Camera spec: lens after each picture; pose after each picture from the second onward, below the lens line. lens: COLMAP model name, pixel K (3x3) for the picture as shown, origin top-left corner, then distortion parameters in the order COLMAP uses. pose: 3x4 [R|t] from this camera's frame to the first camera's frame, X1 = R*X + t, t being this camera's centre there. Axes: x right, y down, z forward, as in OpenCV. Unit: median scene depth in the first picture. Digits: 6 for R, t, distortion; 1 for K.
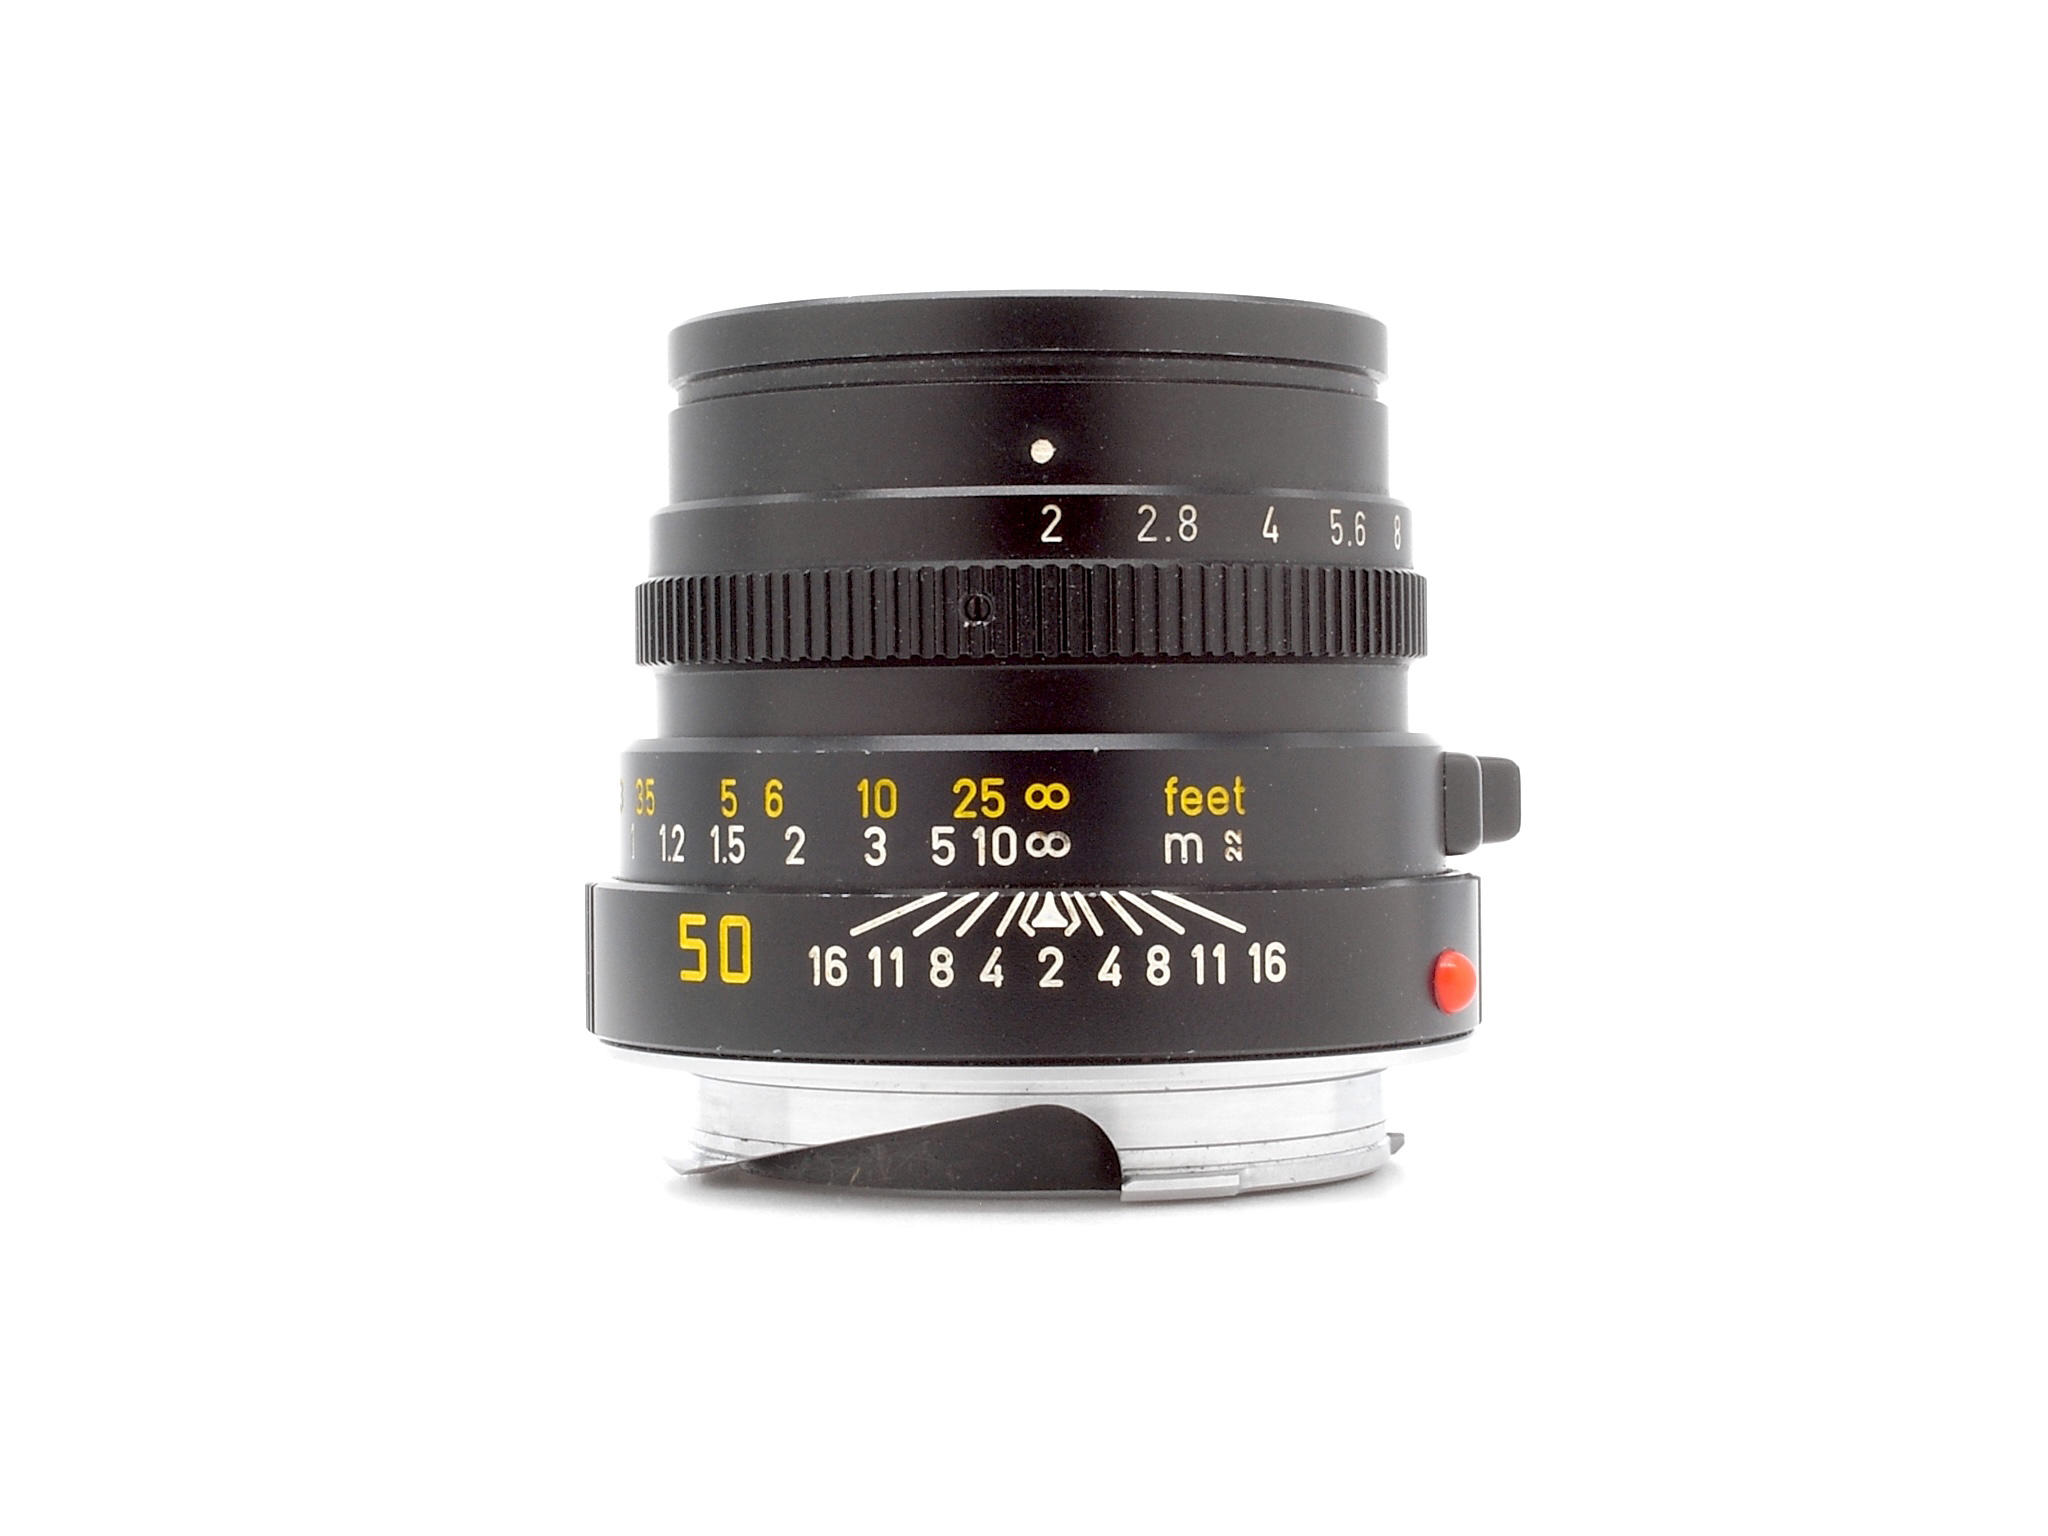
lens RADIAL K [[3957.5, 0, 1019.4], [0, 3957.5, 772.3], [0, 0, 1]] dist [0.025166, 0.000000]
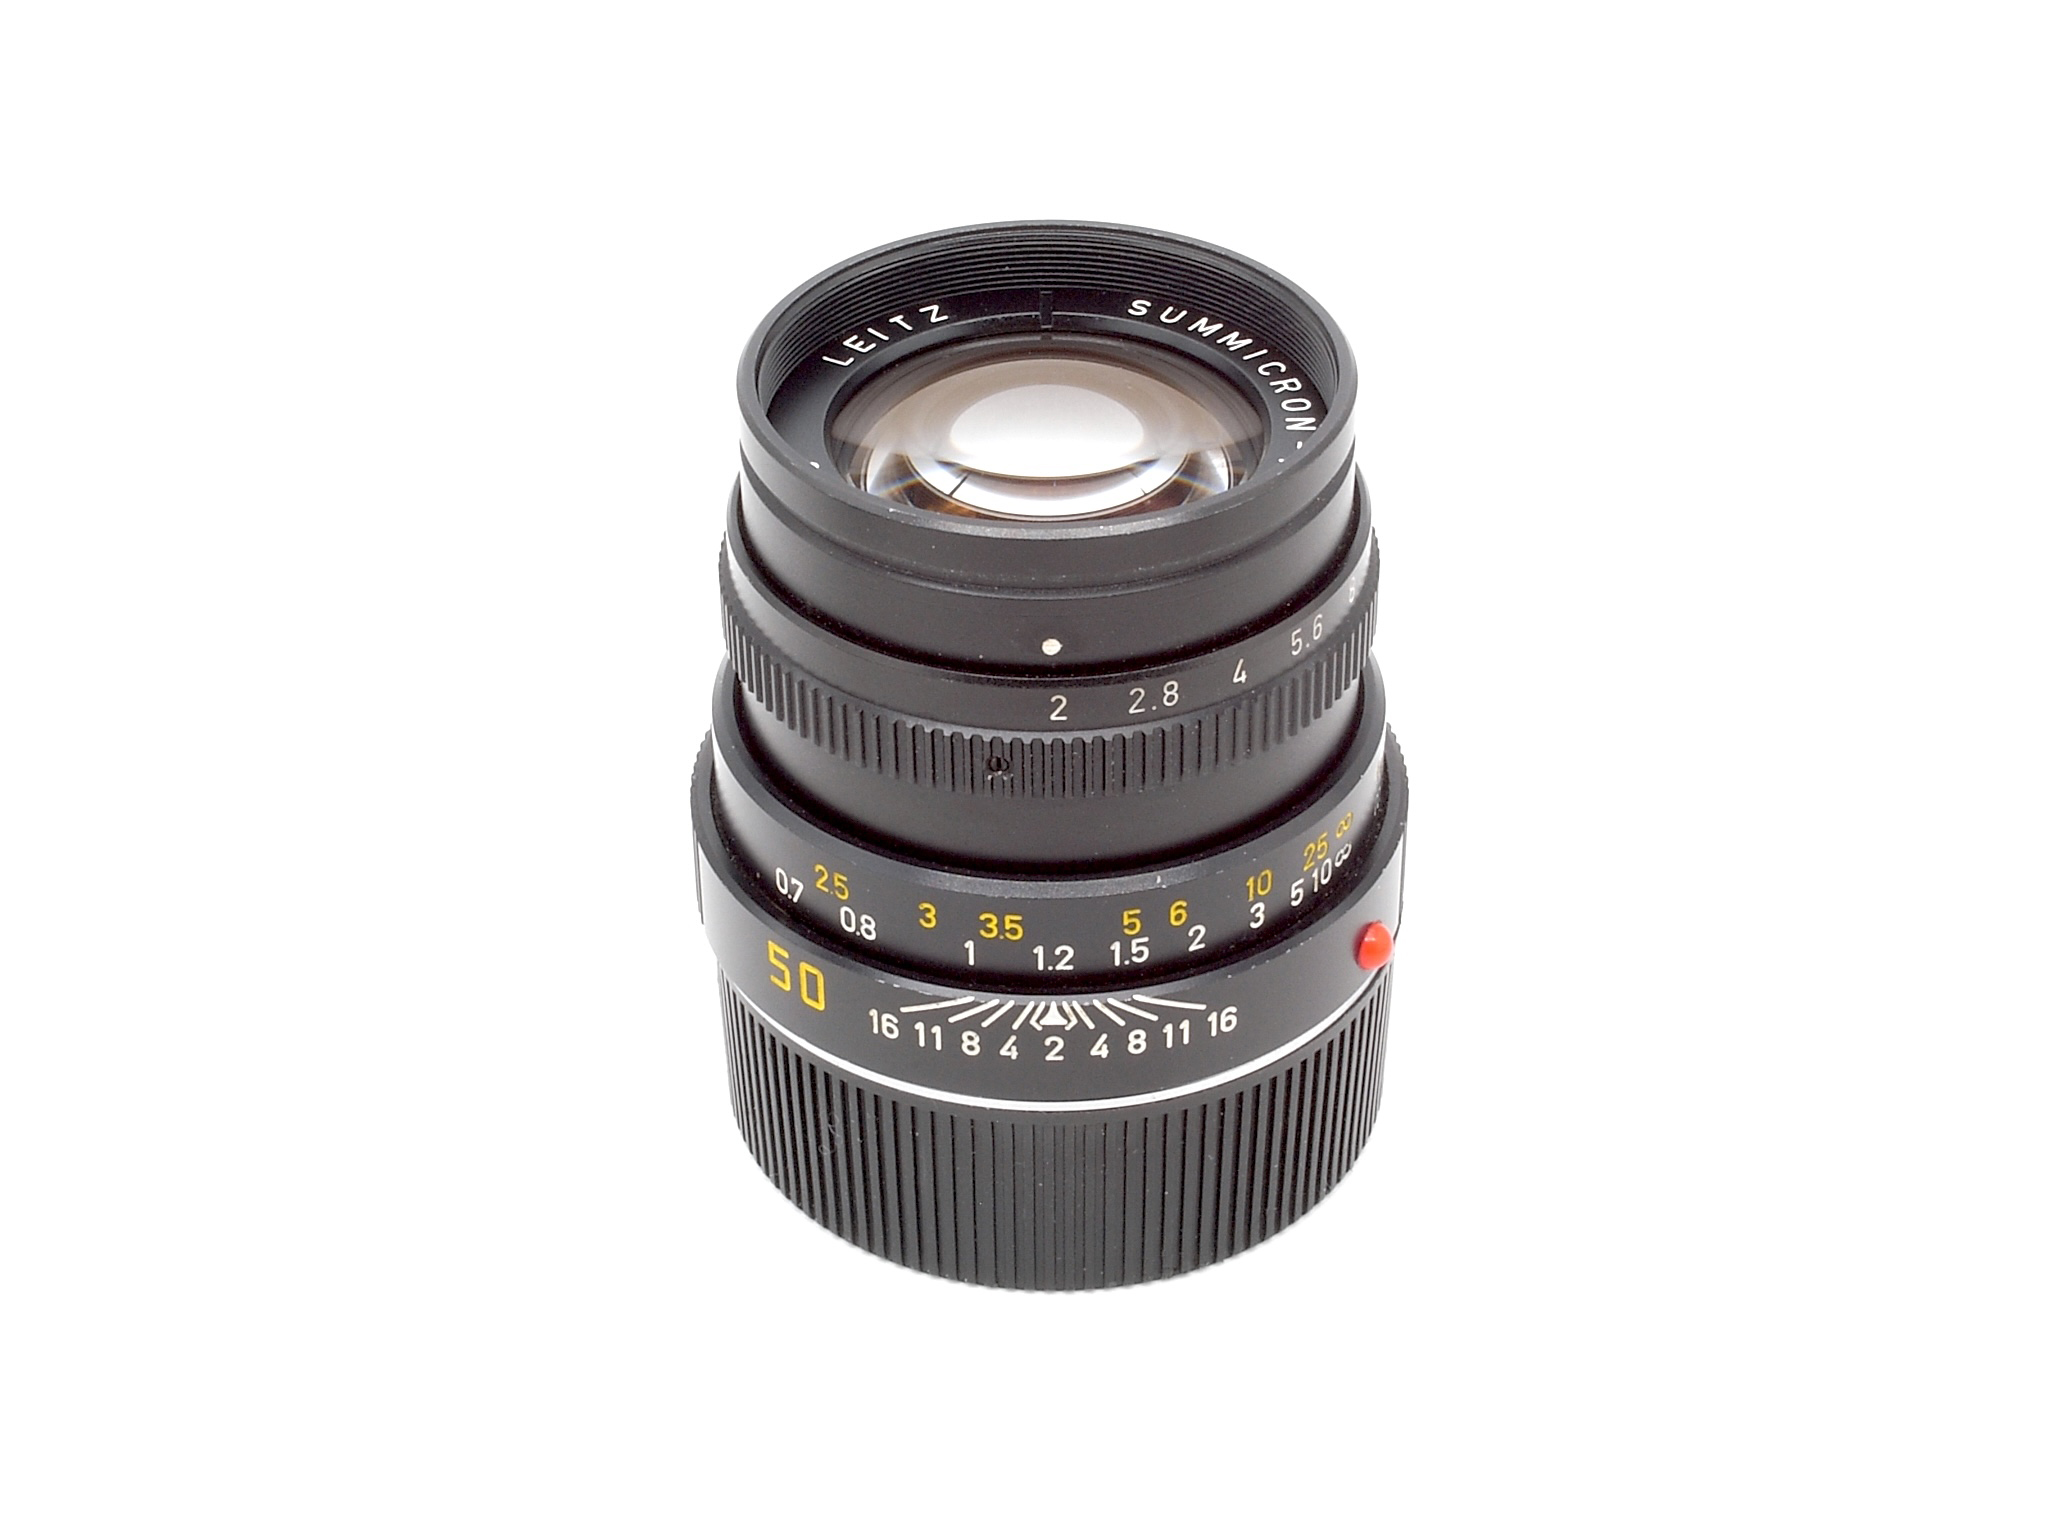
lens RADIAL K [[3957.5, 0, 1024.1], [0, 3957.5, 766.0], [0, 0, 1]] dist [0.025166, 0.000000]
pose [[0.999703, 0.012887, -0.020698, 0.022616], [0.001649, 0.811241, 0.584710, -0.750178], [0.024326, -0.584570, 0.810978, -0.004857]]
